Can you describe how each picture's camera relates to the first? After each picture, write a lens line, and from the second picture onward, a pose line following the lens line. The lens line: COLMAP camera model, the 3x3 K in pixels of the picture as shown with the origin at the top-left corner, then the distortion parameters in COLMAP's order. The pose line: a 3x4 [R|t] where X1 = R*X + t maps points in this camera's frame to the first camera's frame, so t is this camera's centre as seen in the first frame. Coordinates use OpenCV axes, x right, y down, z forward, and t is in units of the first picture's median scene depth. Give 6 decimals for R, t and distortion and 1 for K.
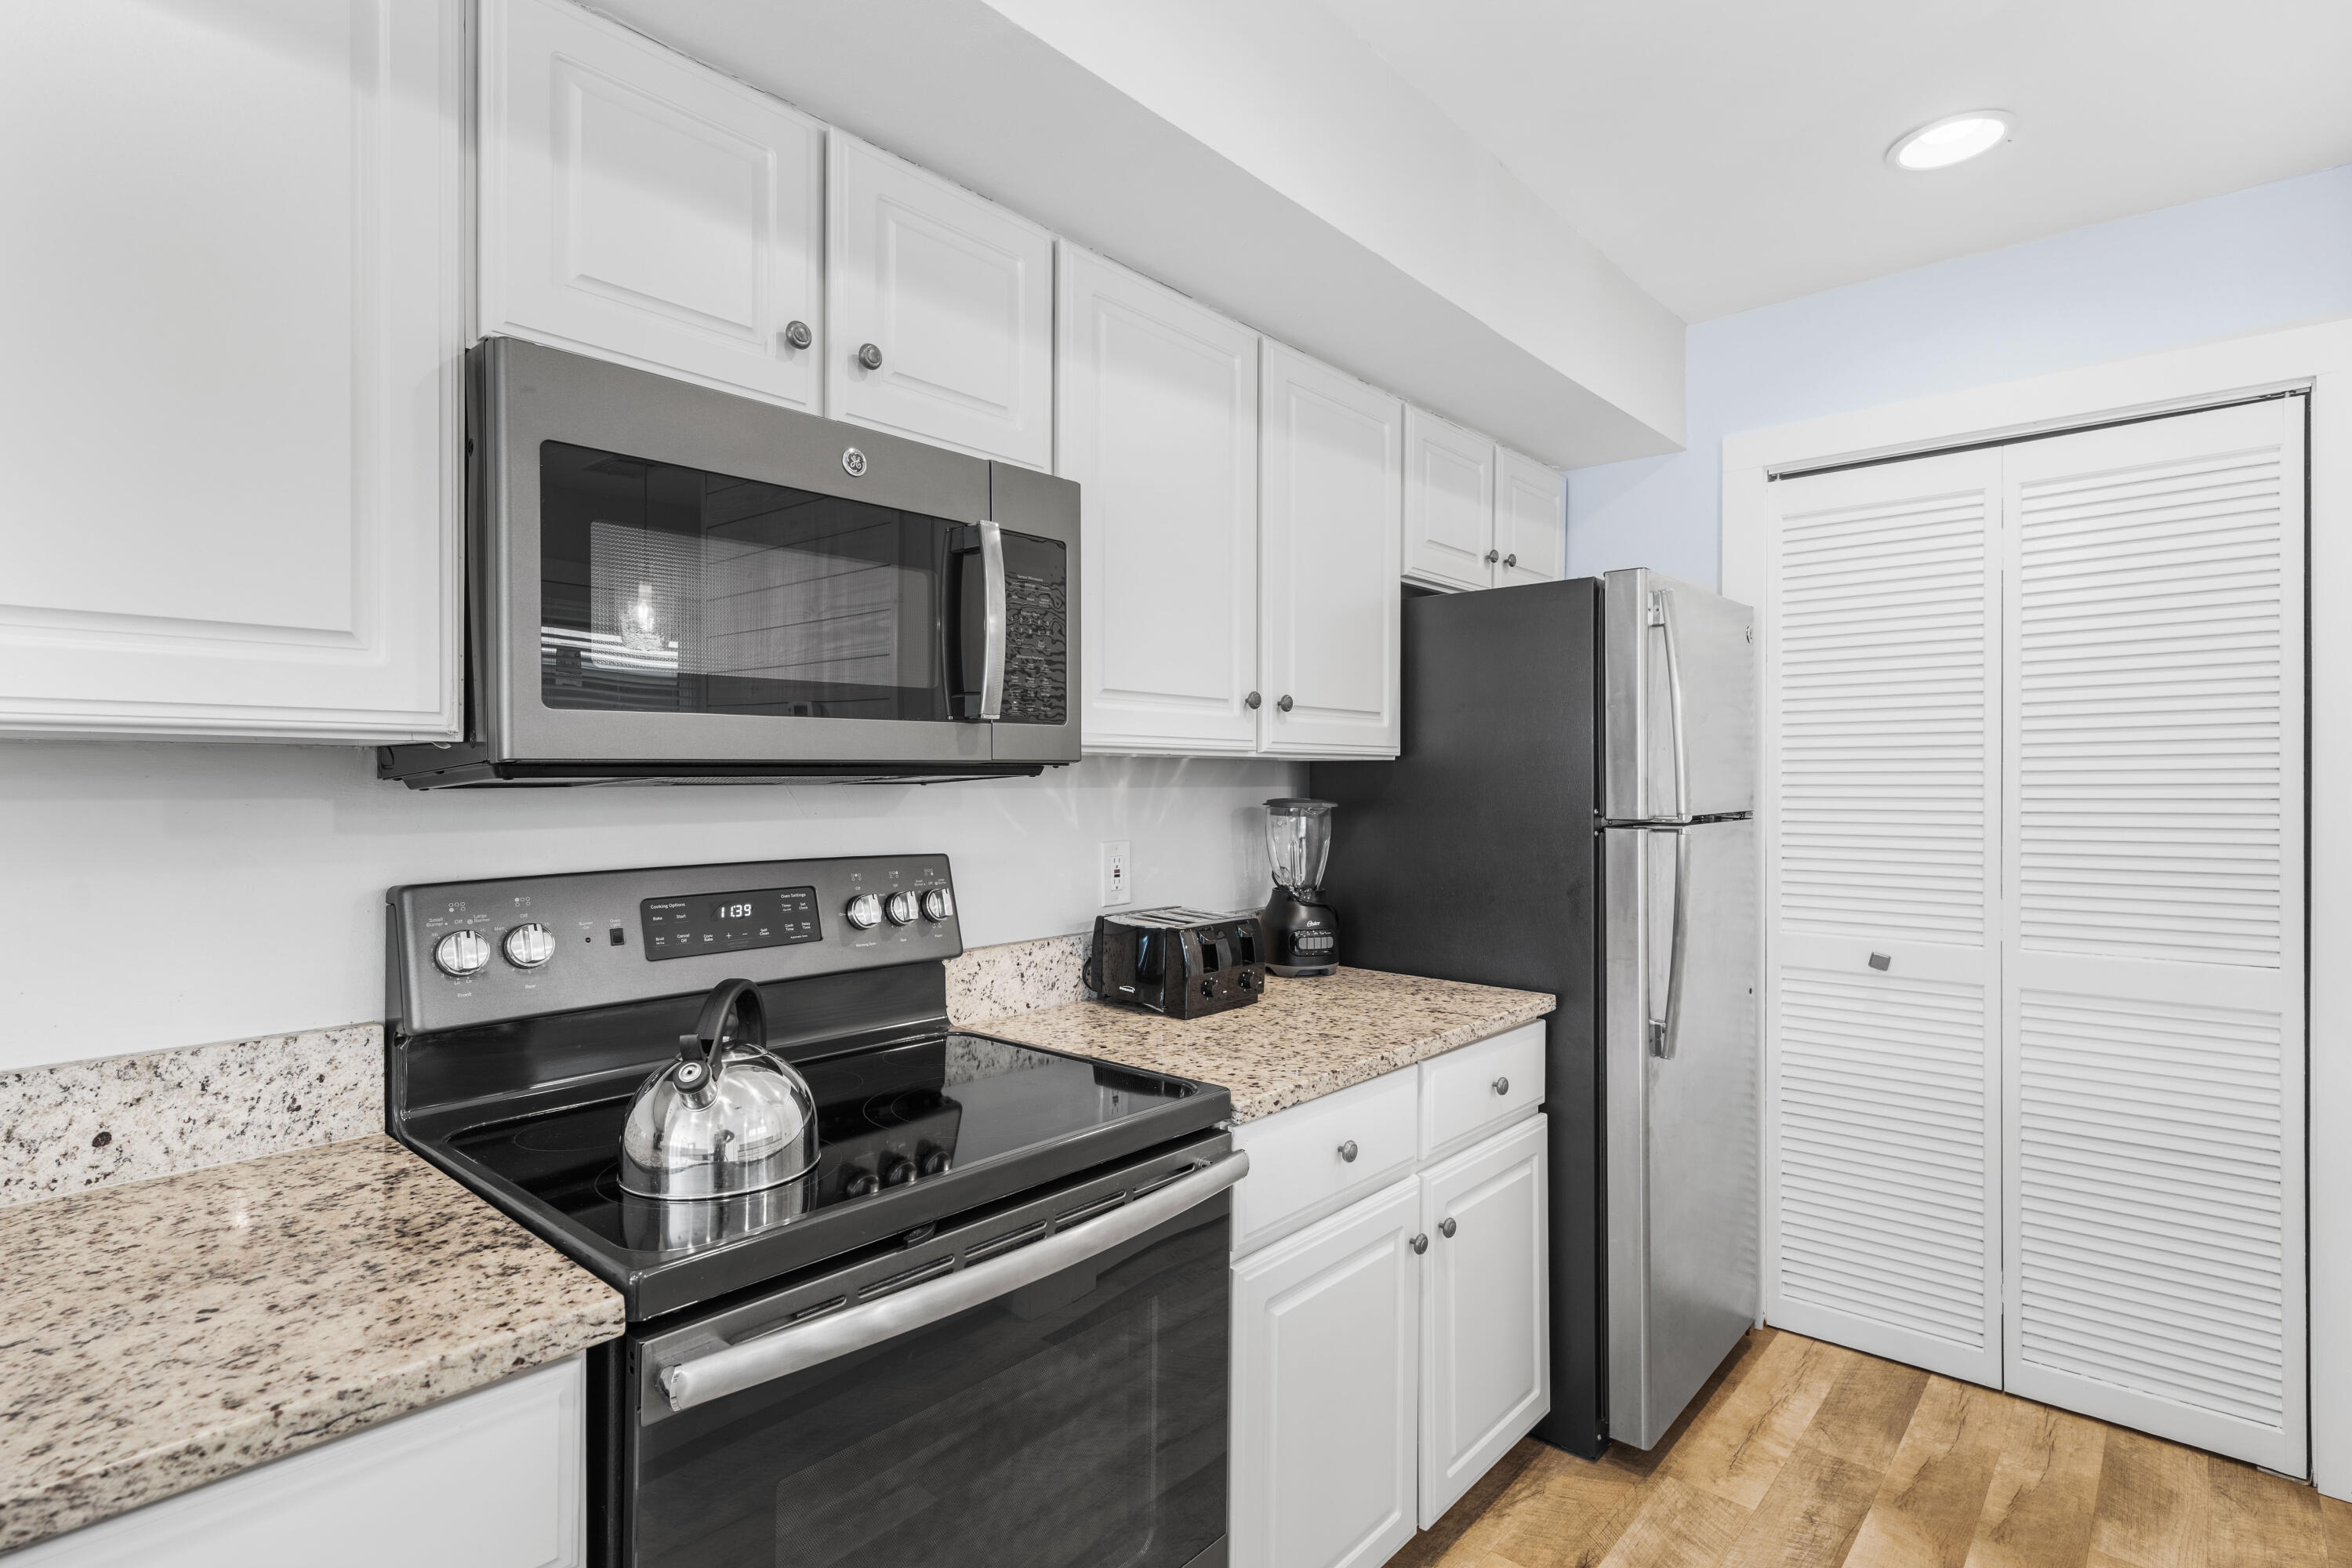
lens RADIAL K [[1172.0, 0, 1176.0], [0, 1172.0, 784.0], [0, 0, 1]] dist [0.000726, 0.000117]
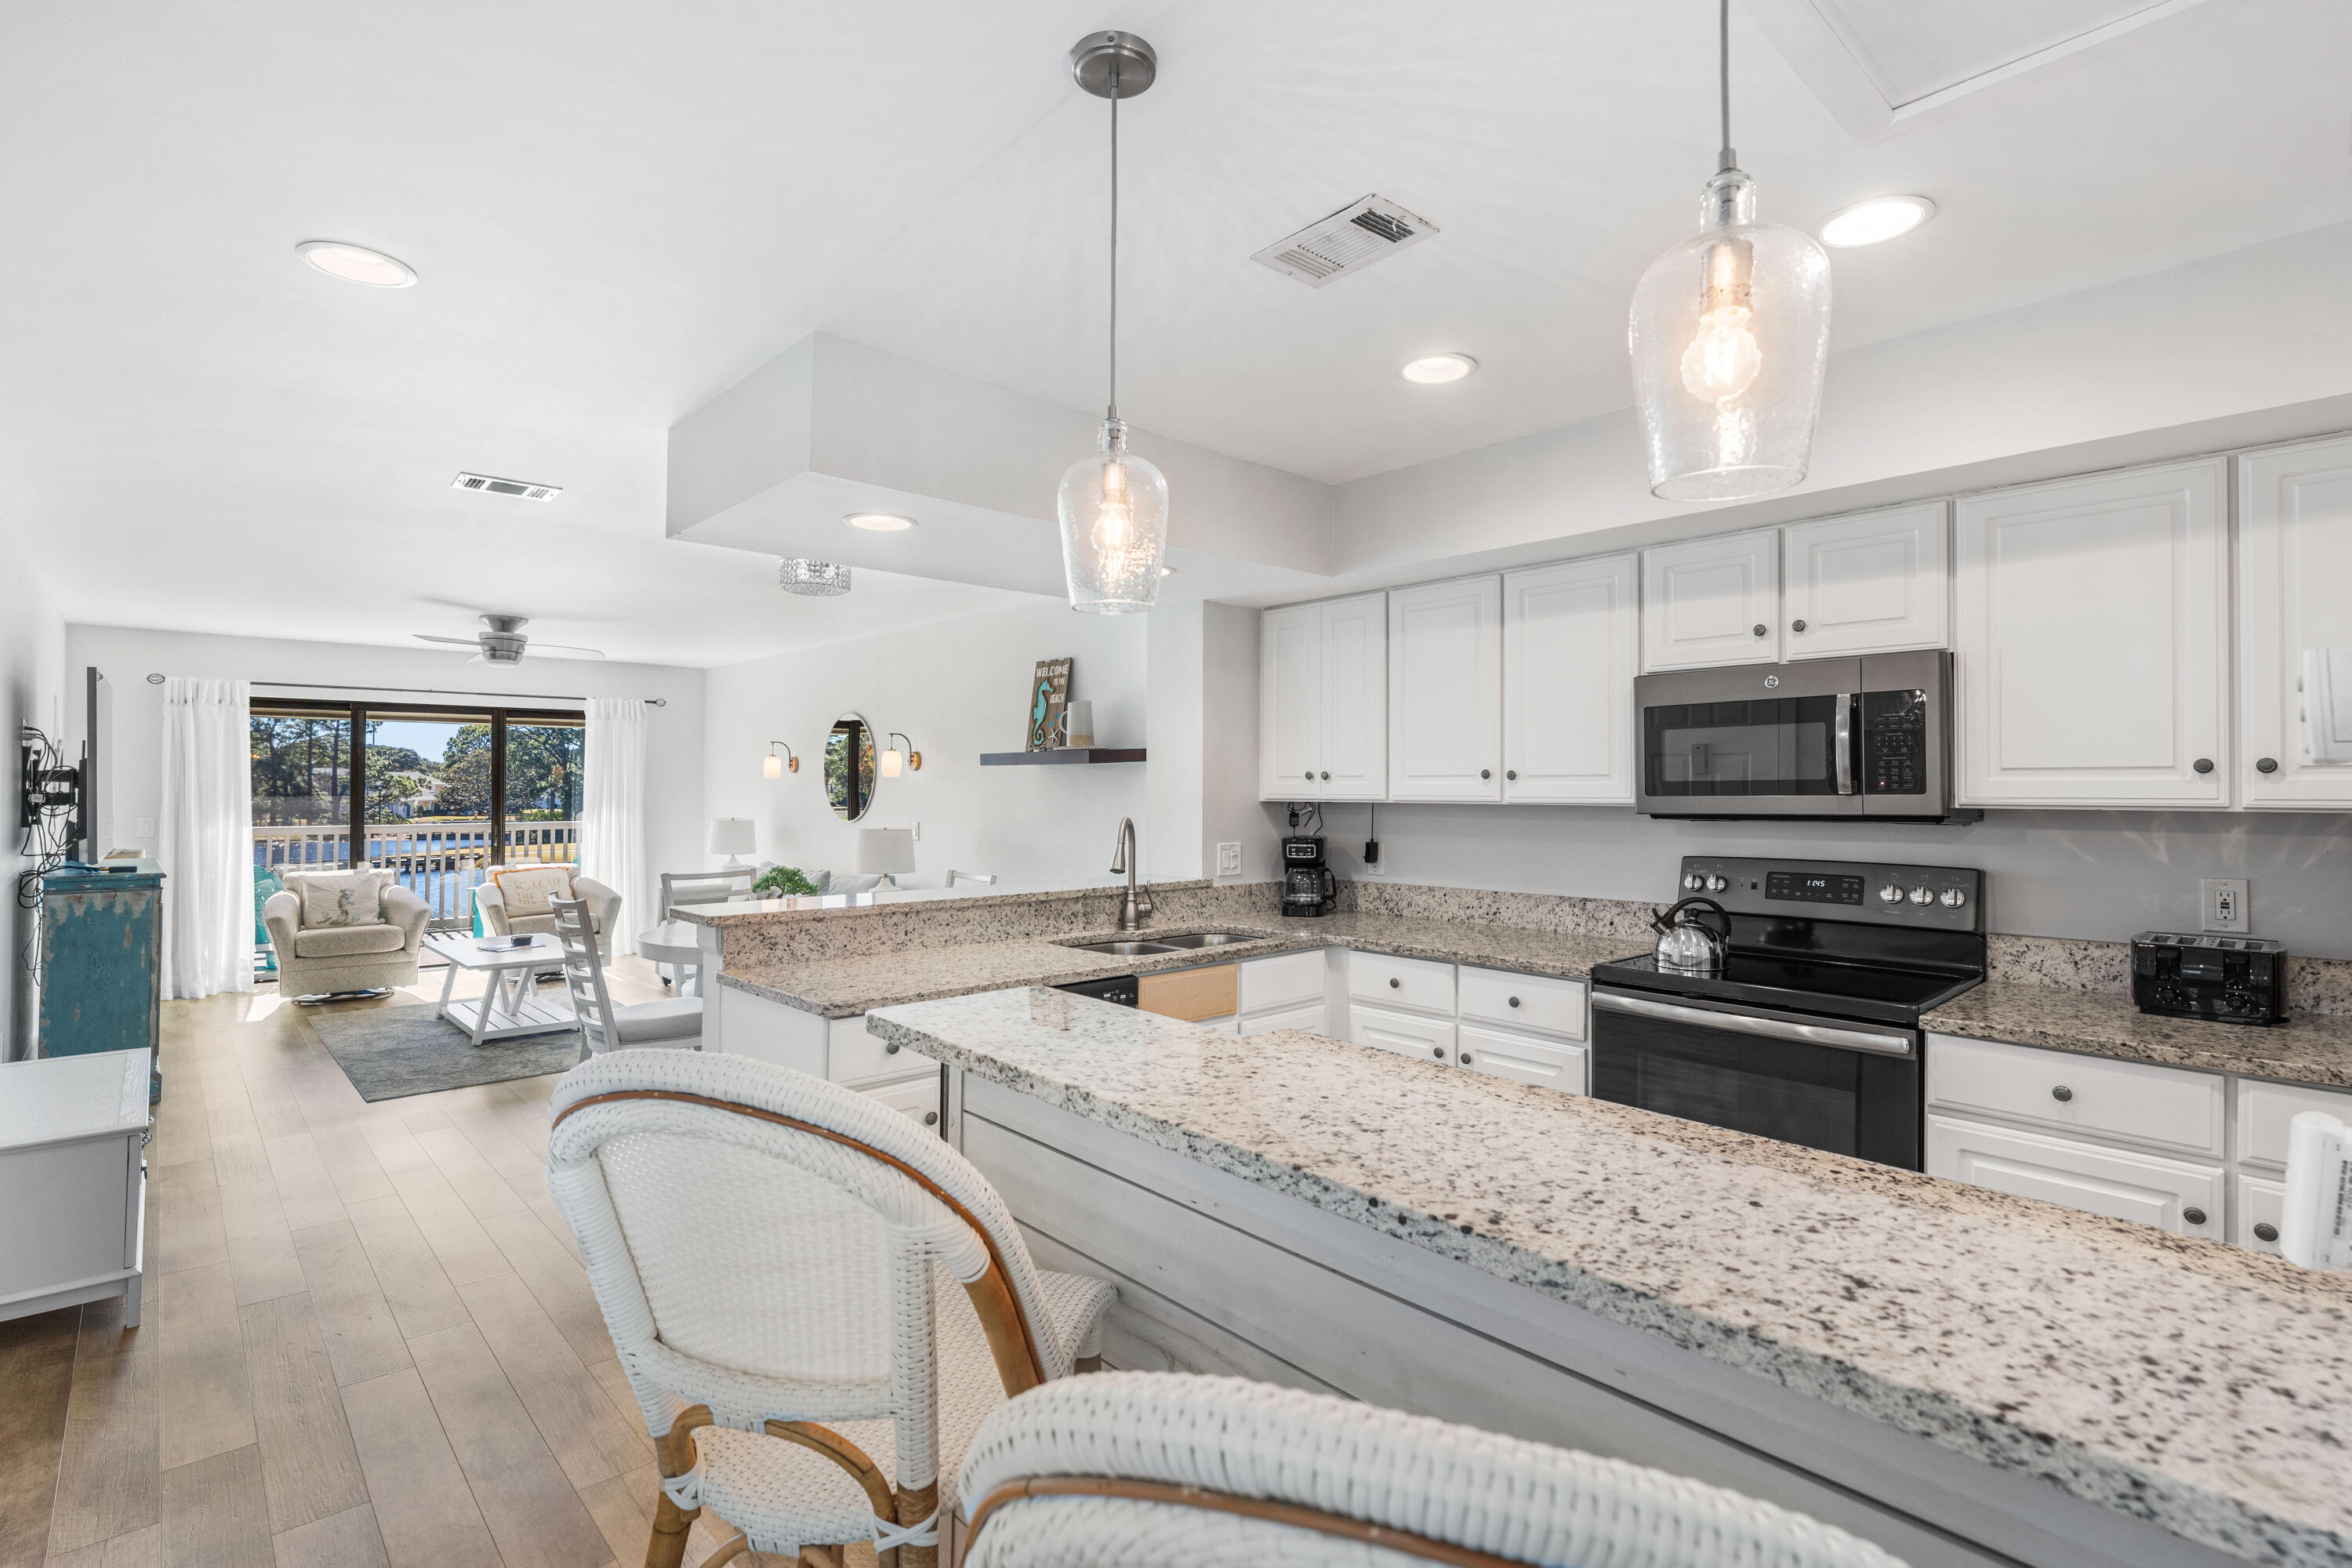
lens RADIAL K [[1098.4, 0, 1191.3], [0, 1098.4, 781.1], [0, 0, 1]] dist [0.003270, -0.000449]
pose [[-0.100044, -0.007570, -0.994954, 1.356250], [-0.004719, 0.999963, -0.007133, -0.043946], [0.994972, 0.003981, -0.100076, 0.068853]]
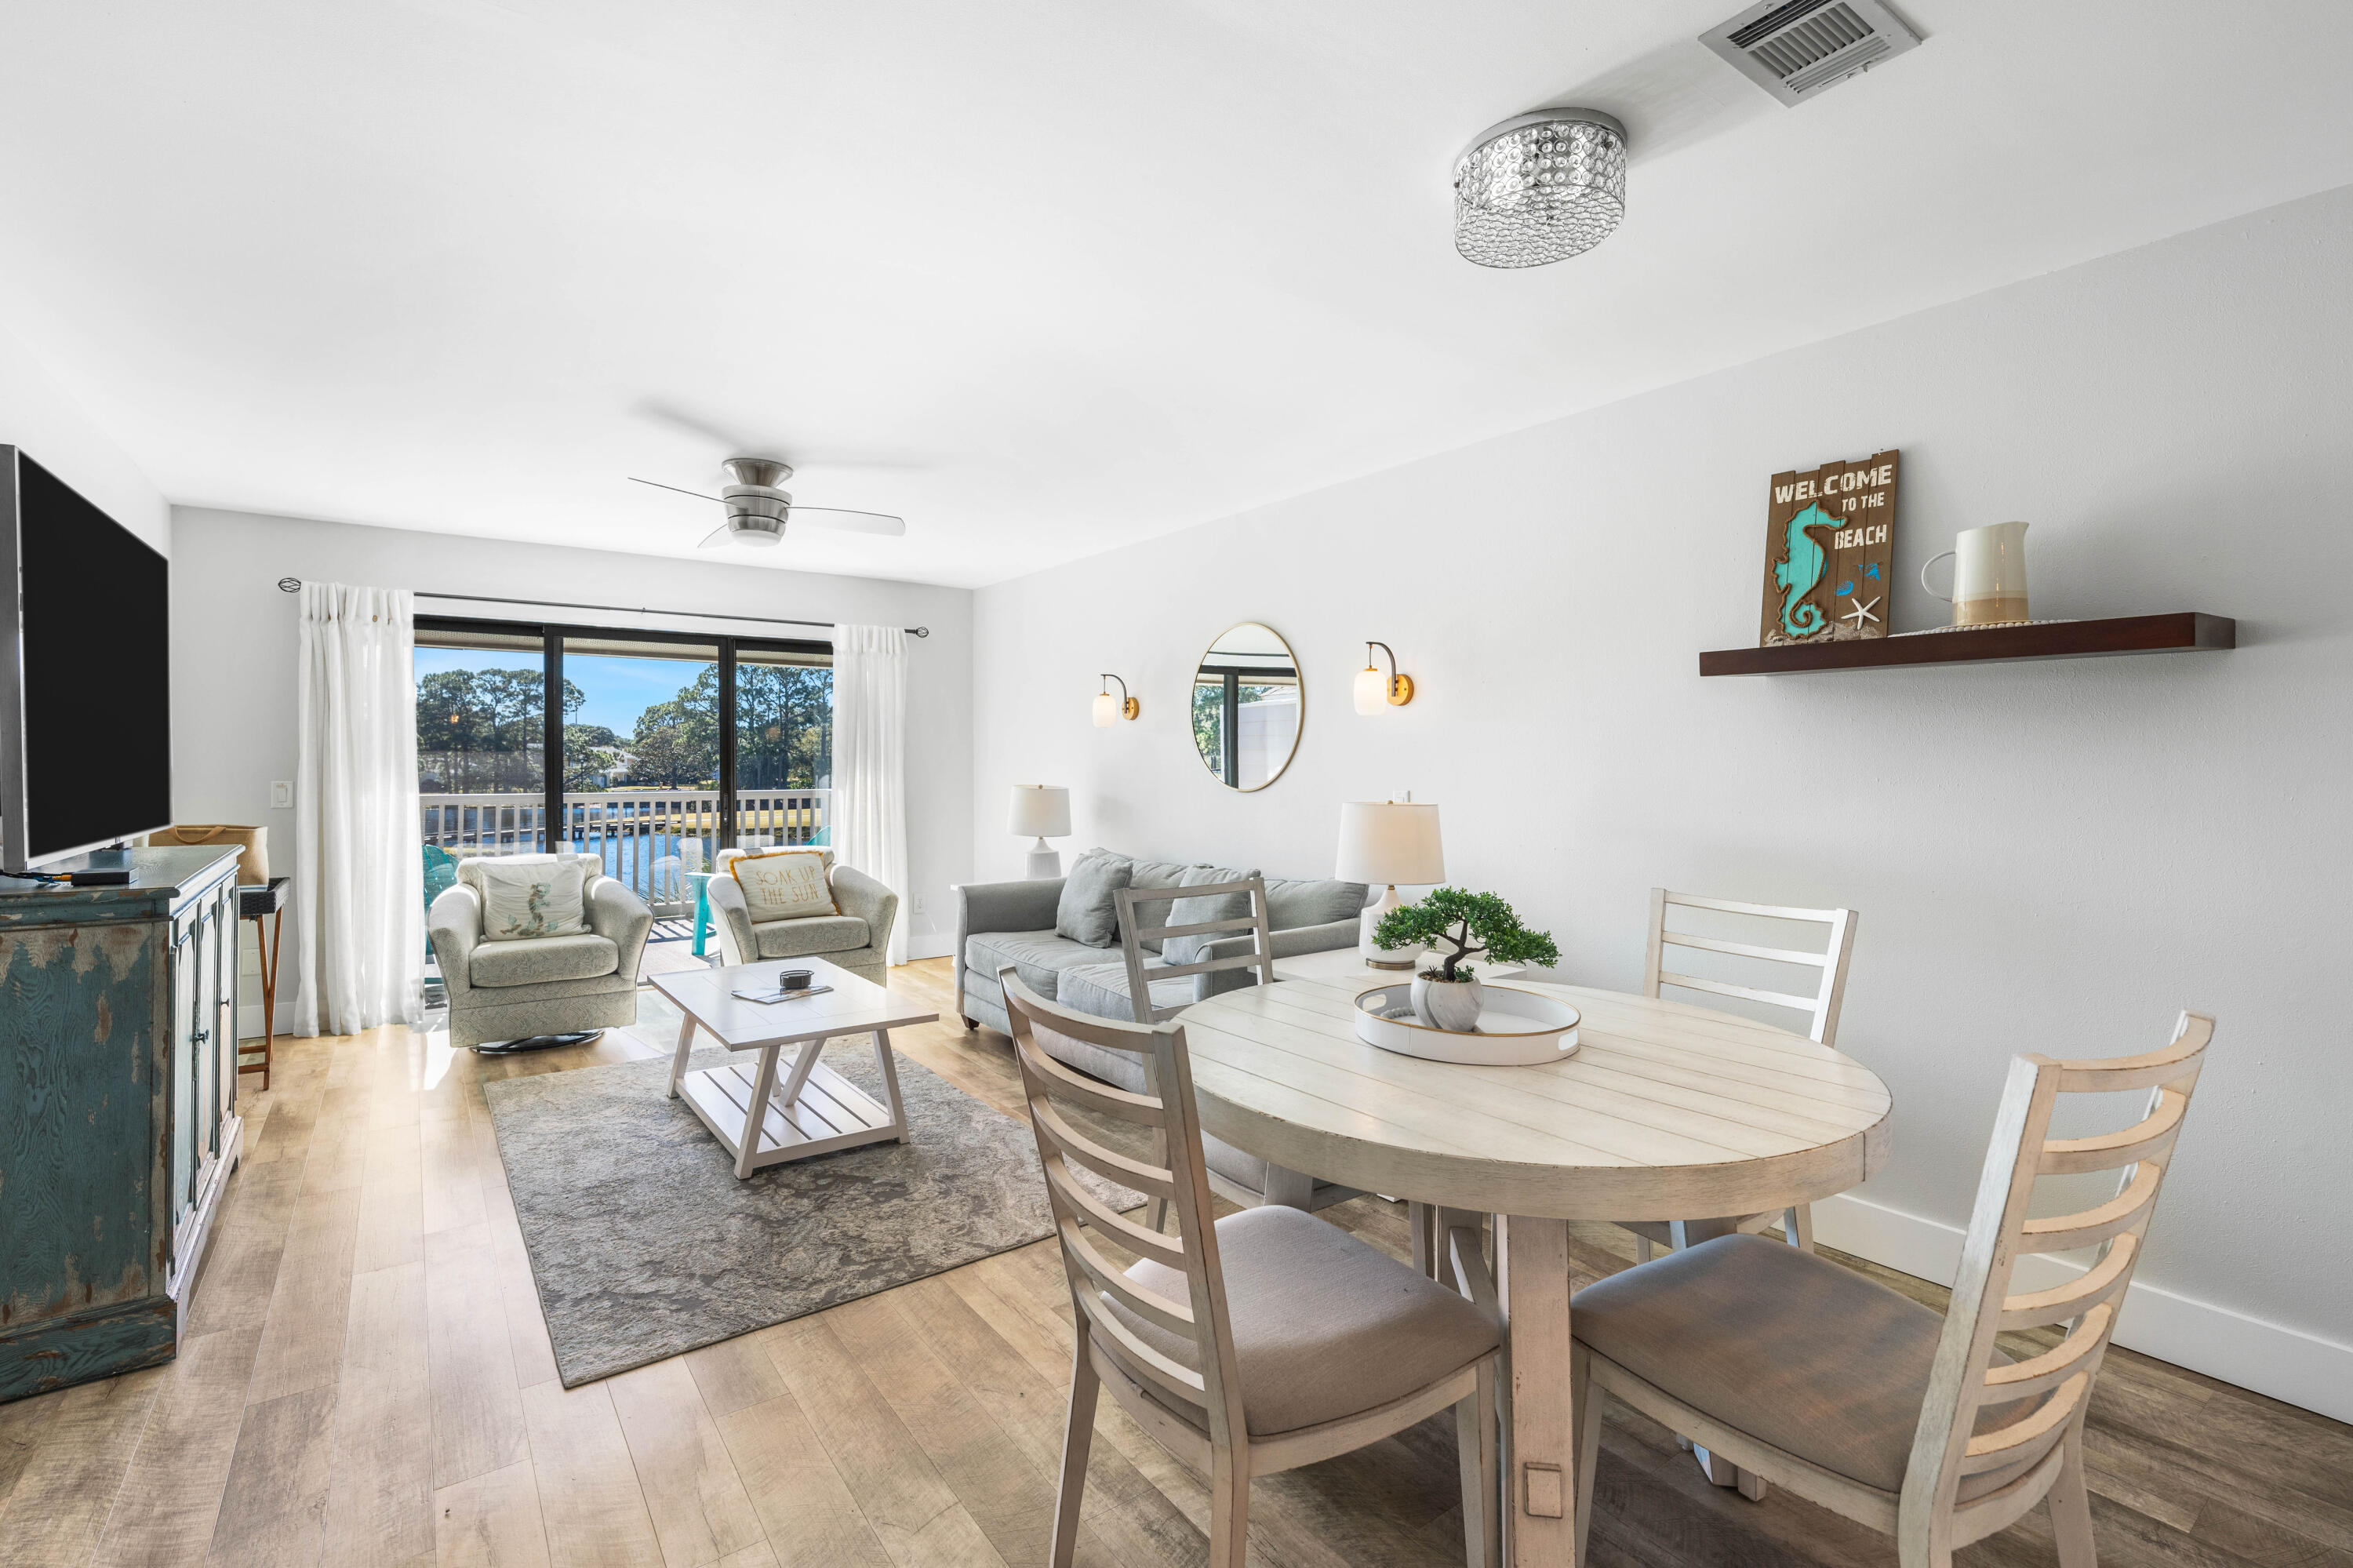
lens RADIAL K [[1037.4, 0, 1162.7], [0, 1037.4, 777.3], [0, 0, 1]] dist [-0.001492, -0.000109]
pose [[-0.223203, 0.012783, -0.974688, 0.002077], [-0.005174, 0.999884, 0.014298, 0.013641], [0.974758, 0.008235, -0.223111, -1.157327]]
